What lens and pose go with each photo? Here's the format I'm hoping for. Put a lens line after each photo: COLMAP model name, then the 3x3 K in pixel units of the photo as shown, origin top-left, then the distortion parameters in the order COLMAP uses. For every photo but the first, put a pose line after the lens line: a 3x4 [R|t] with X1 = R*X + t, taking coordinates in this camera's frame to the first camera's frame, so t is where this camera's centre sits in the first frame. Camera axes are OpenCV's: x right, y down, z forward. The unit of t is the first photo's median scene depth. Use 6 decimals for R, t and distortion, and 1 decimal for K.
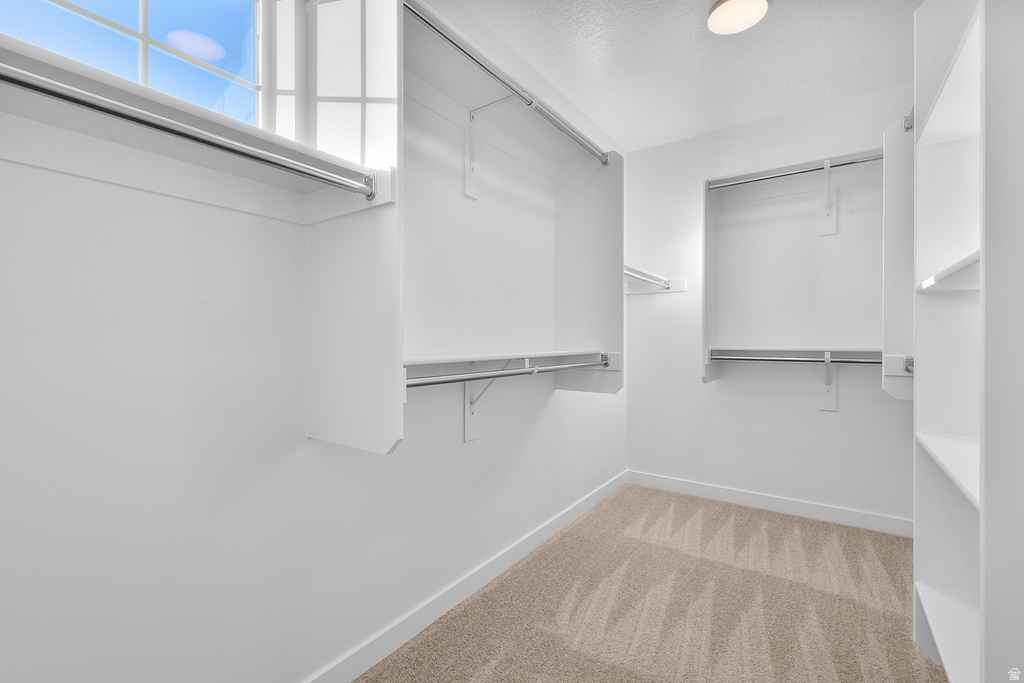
lens RADIAL K [[445.1, 0, 512.1], [0, 445.1, 341.3], [0, 0, 1]] dist [0.019437, 0.000042]
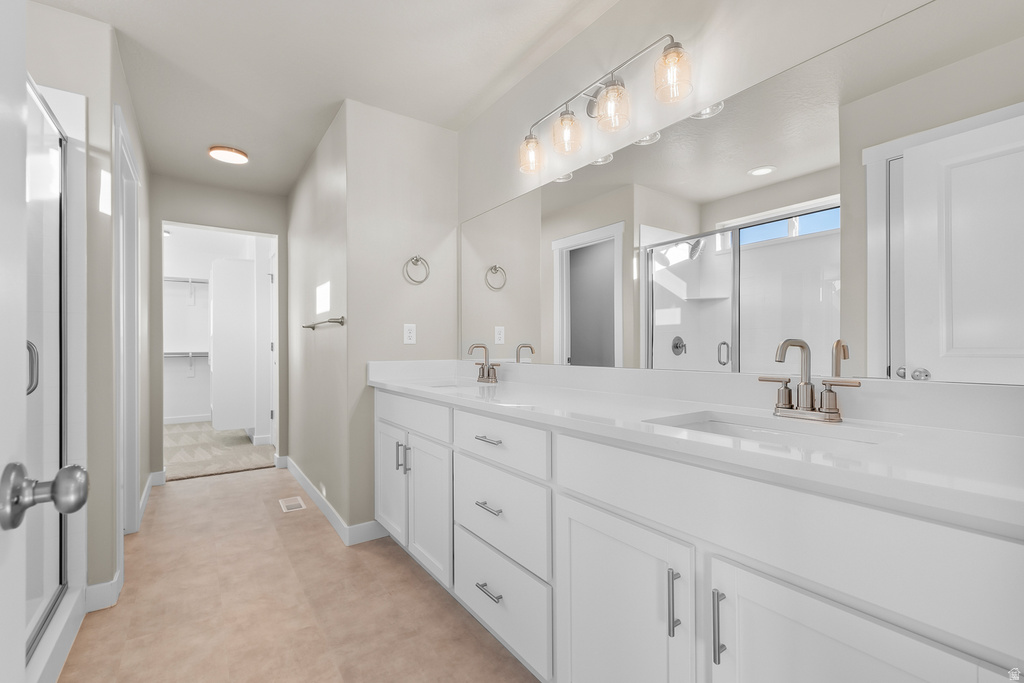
lens RADIAL K [[445.1, 0, 512.0], [0, 445.1, 342.6], [0, 0, 1]] dist [0.019437, 0.000042]
pose [[0.334399, 0.003265, 0.942426, -1.023961], [-0.000005, 0.999994, -0.003463, -0.024455], [-0.942432, 0.001153, 0.334397, -1.472791]]
